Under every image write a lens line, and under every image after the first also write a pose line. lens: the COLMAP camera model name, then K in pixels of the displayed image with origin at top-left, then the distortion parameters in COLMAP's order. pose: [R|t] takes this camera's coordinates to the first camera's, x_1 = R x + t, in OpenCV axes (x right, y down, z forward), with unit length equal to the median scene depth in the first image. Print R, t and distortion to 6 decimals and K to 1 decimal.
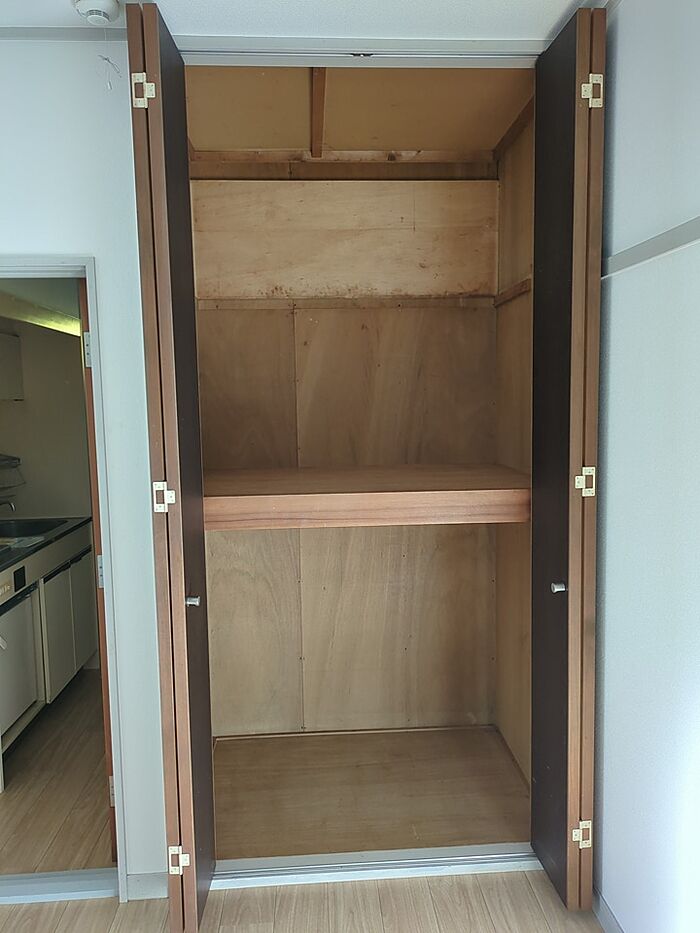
lens RADIAL K [[696.0, 0, 366.0], [0, 696.0, 465.6], [0, 0, 1]] dist [0.055157, -0.059819]
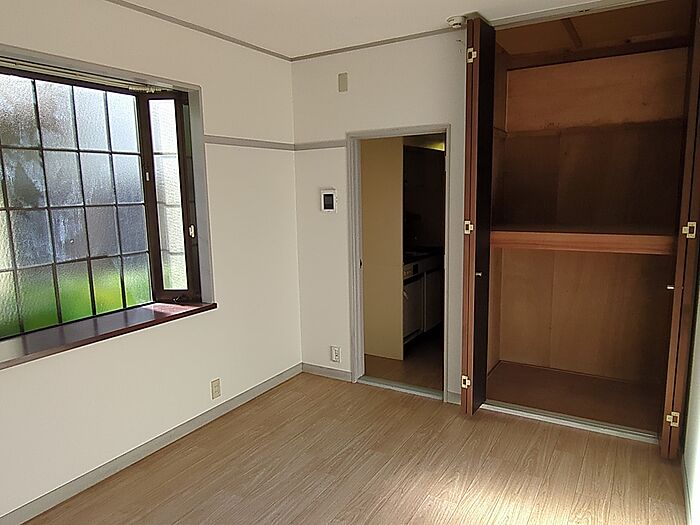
lens RADIAL K [[522.2, 0, 351.2], [0, 522.2, 264.3], [0, 0, 1]] dist [0.055157, -0.059819]
pose [[0.819721, 0.086340, -0.566218, 0.258658], [-0.055789, 0.995908, 0.071095, 0.043229], [0.570040, -0.026689, 0.821183, -0.440871]]
